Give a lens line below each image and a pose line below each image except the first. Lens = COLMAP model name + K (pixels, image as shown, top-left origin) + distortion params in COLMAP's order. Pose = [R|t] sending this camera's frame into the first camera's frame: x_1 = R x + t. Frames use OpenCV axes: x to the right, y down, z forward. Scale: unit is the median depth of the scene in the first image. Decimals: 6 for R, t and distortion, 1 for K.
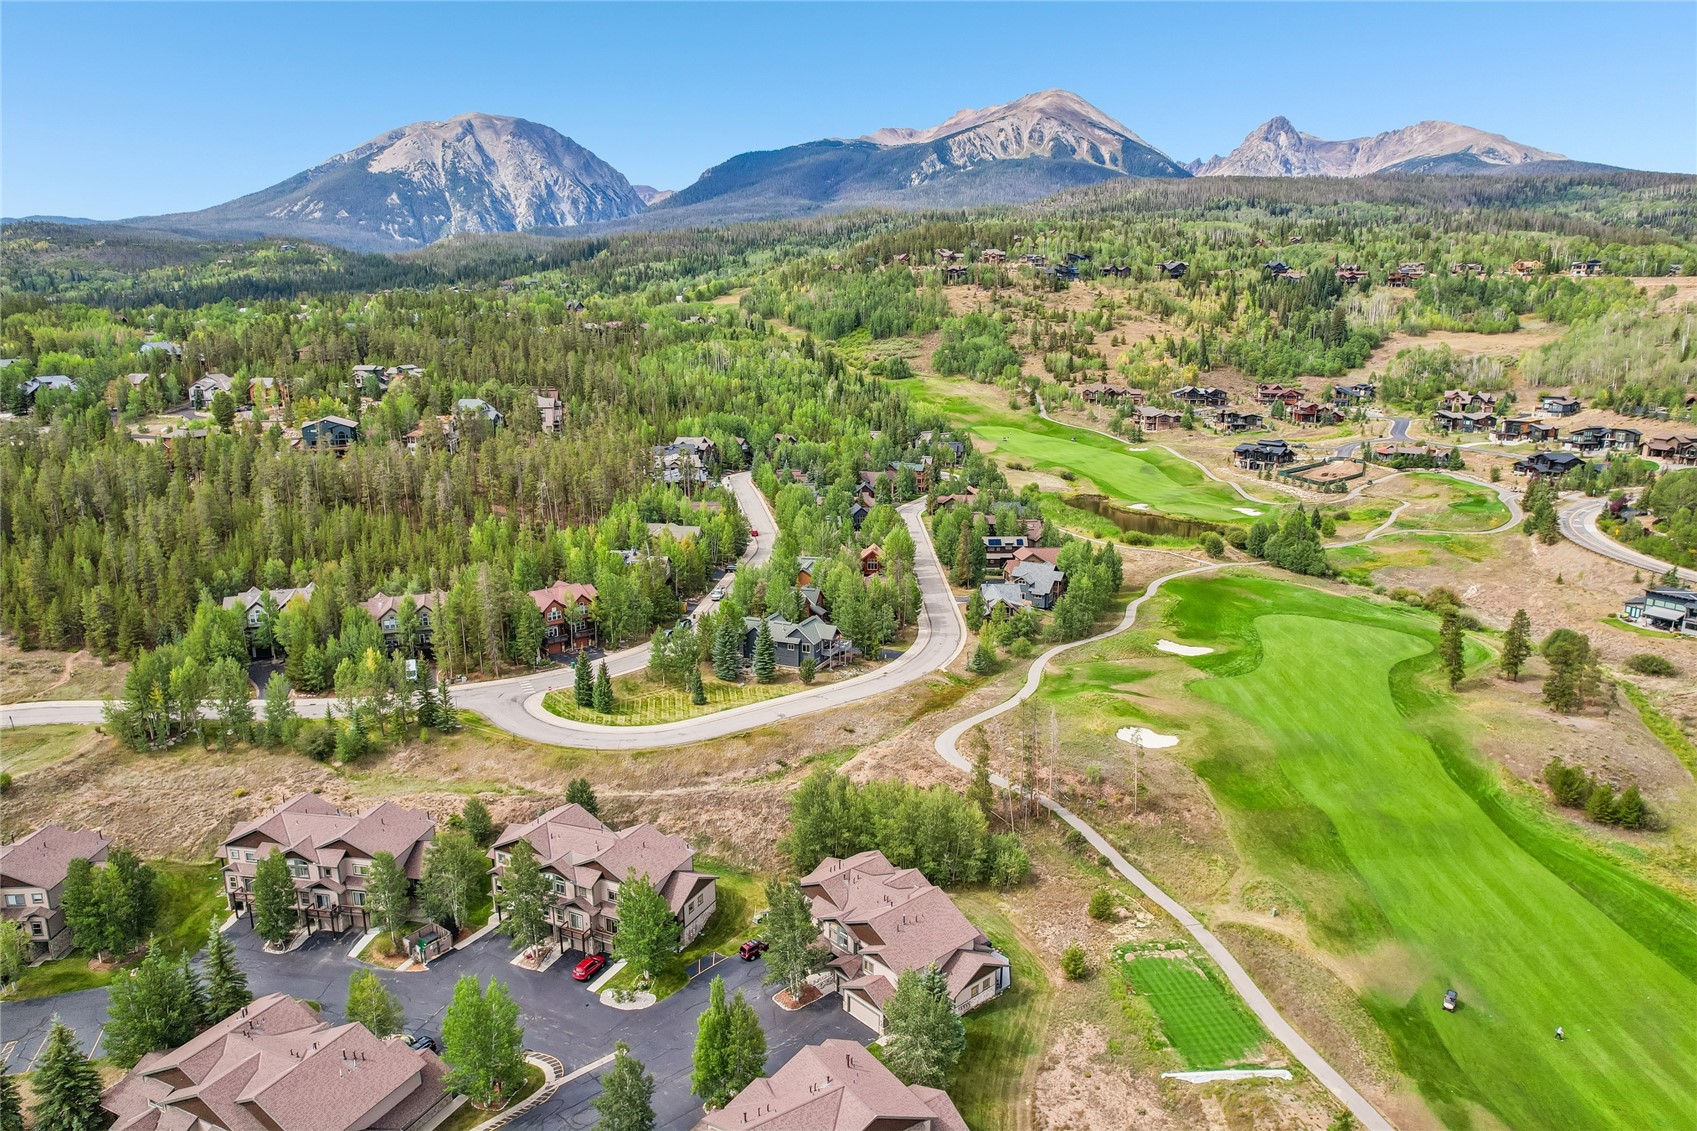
lens RADIAL K [[1086.6, 0, 850.1], [0, 1086.6, 570.6], [0, 0, 1]] dist [-0.076776, 0.067699]
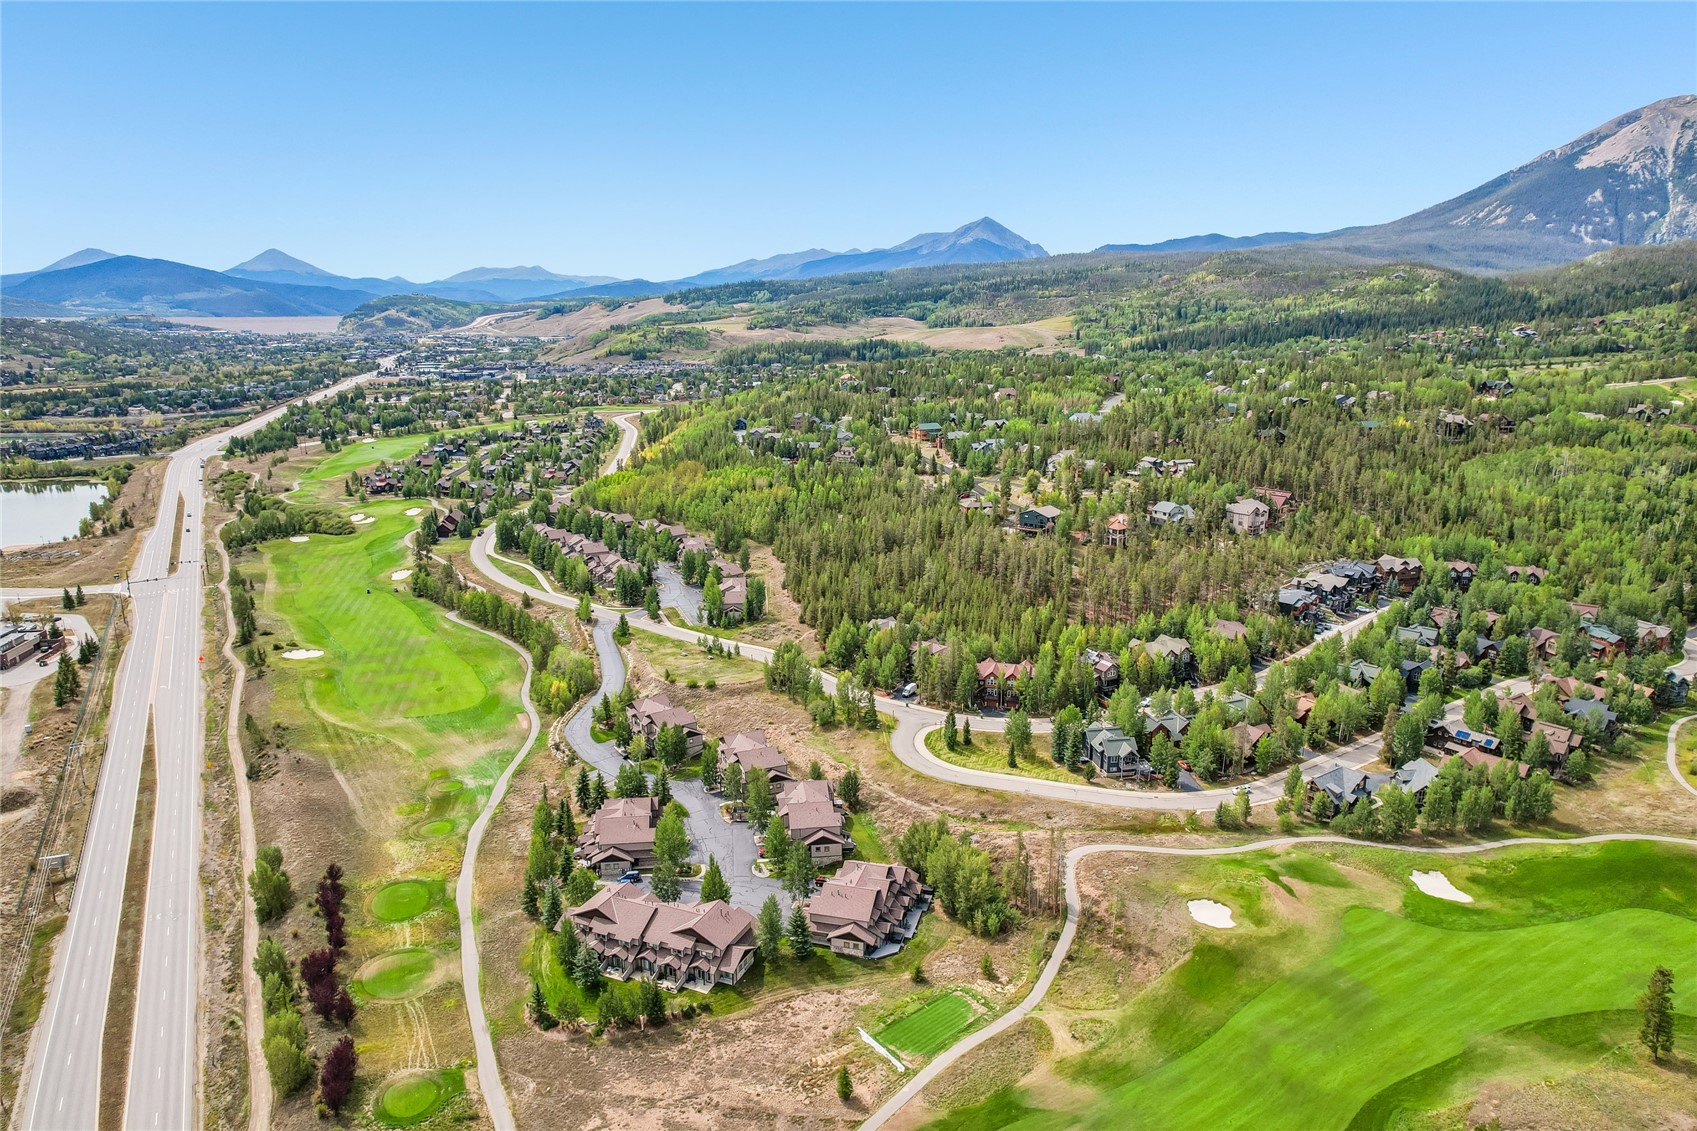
lens RADIAL K [[1090.0, 0, 848.5], [0, 1090.0, 565.5], [0, 0, 1]] dist [-0.092161, 0.089824]
pose [[0.538877, 0.192069, -0.820196, 0.282889], [-0.193430, 0.975856, 0.101436, -0.078679], [0.819876, 0.103989, 0.563018, -0.014874]]
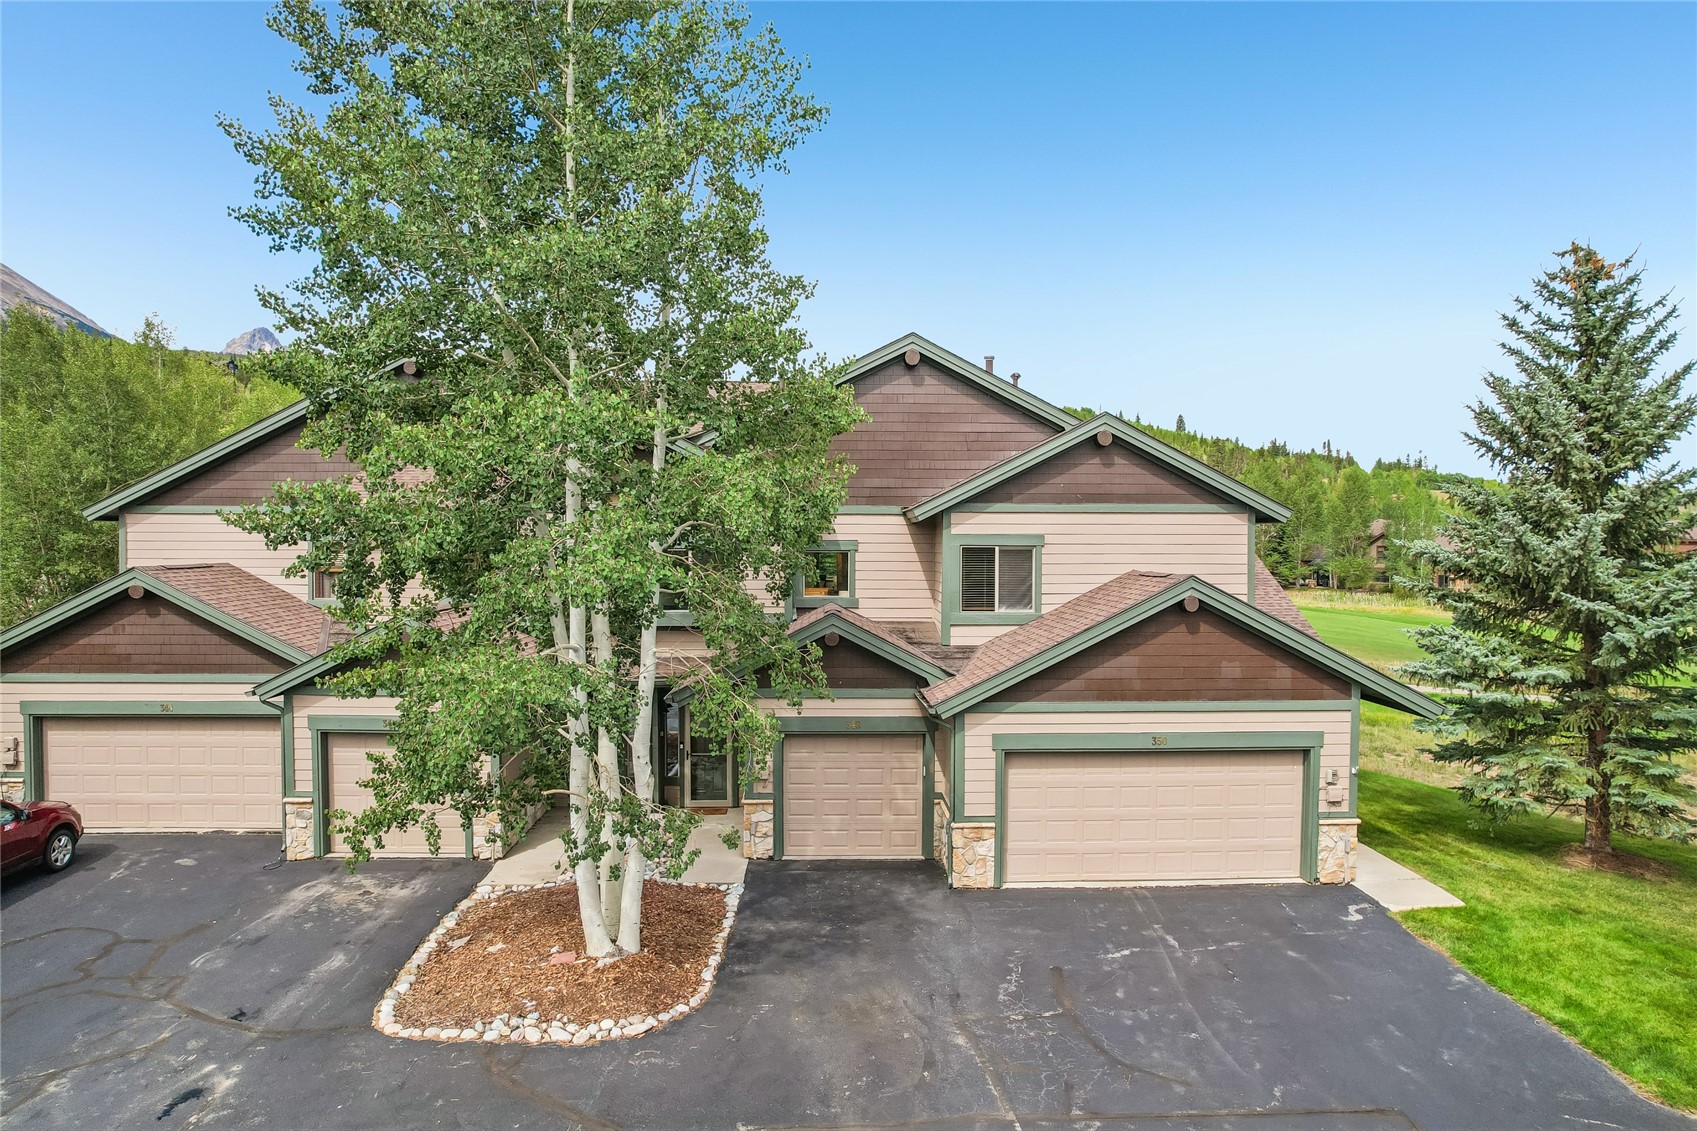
lens RADIAL K [[1090.0, 0, 848.5], [0, 1090.0, 565.5], [0, 0, 1]] dist [-0.092161, 0.089824]
pose [[0.647629, -0.016105, 0.761786, -0.023360], [0.171101, 0.977318, -0.124798, 0.073108], [-0.742497, 0.211165, 0.635695, 0.174373]]
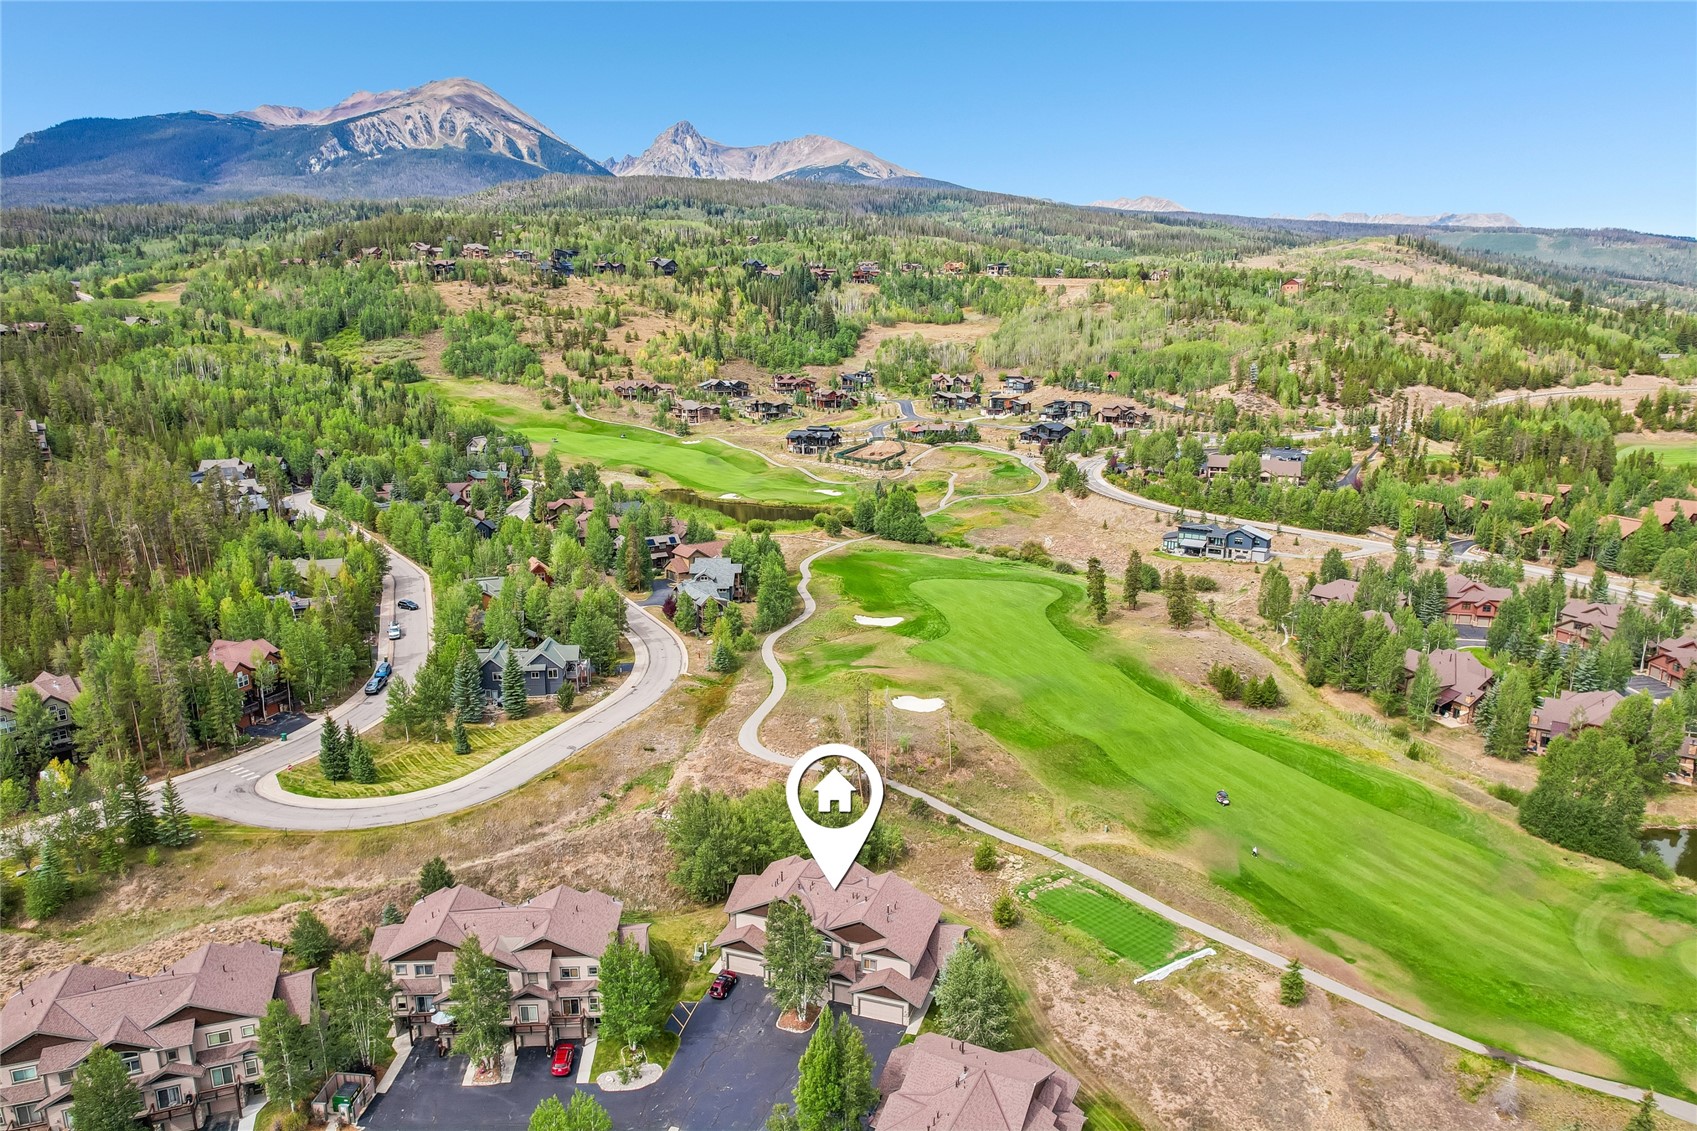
lens RADIAL K [[1086.6, 0, 850.1], [0, 1086.6, 570.6], [0, 0, 1]] dist [-0.076776, 0.067699]
pose [[0.872965, -0.112908, 0.474535, -0.082385], [0.111509, 0.993274, 0.031199, -0.005292], [-0.474866, 0.025680, 0.879684, 0.023353]]
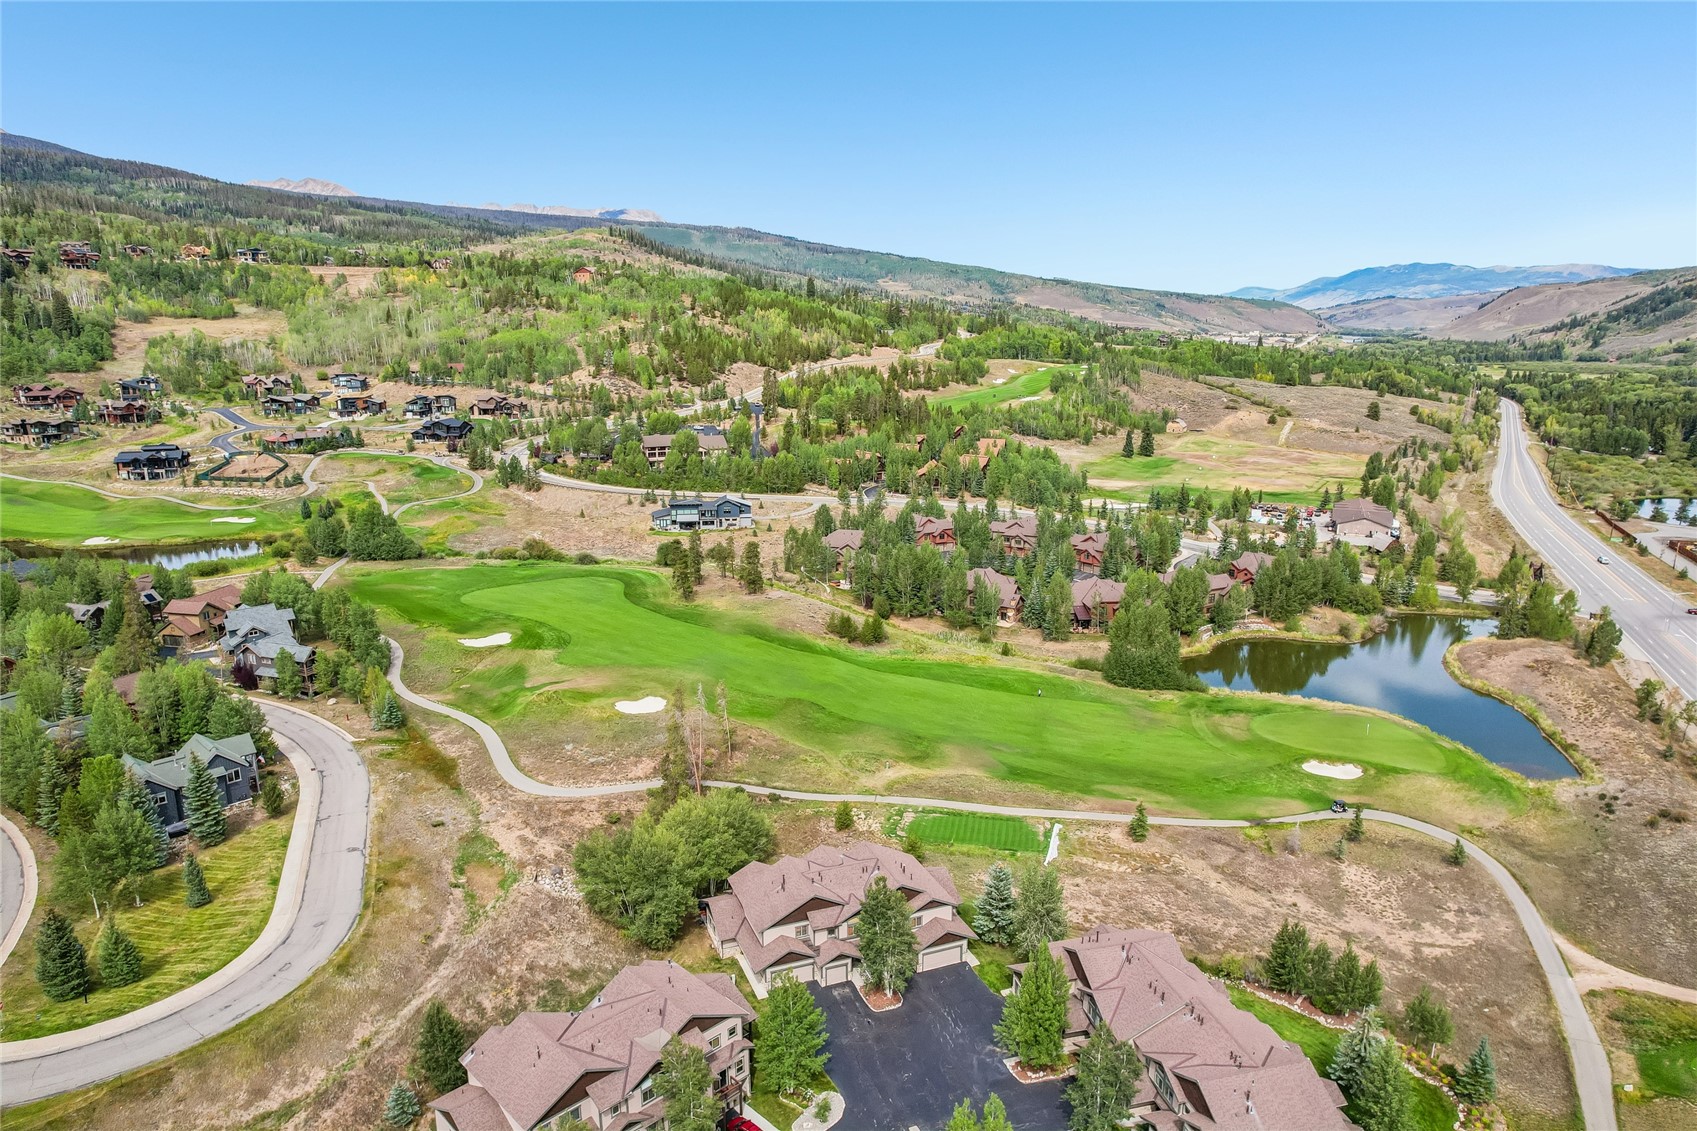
lens RADIAL K [[1086.6, 0, 850.1], [0, 1086.6, 570.6], [0, 0, 1]] dist [-0.076776, 0.067699]
pose [[0.345185, -0.226430, 0.910811, -0.168914], [0.214492, 0.963810, 0.158315, -0.027153], [-0.913696, 0.140714, 0.381260, 0.116723]]
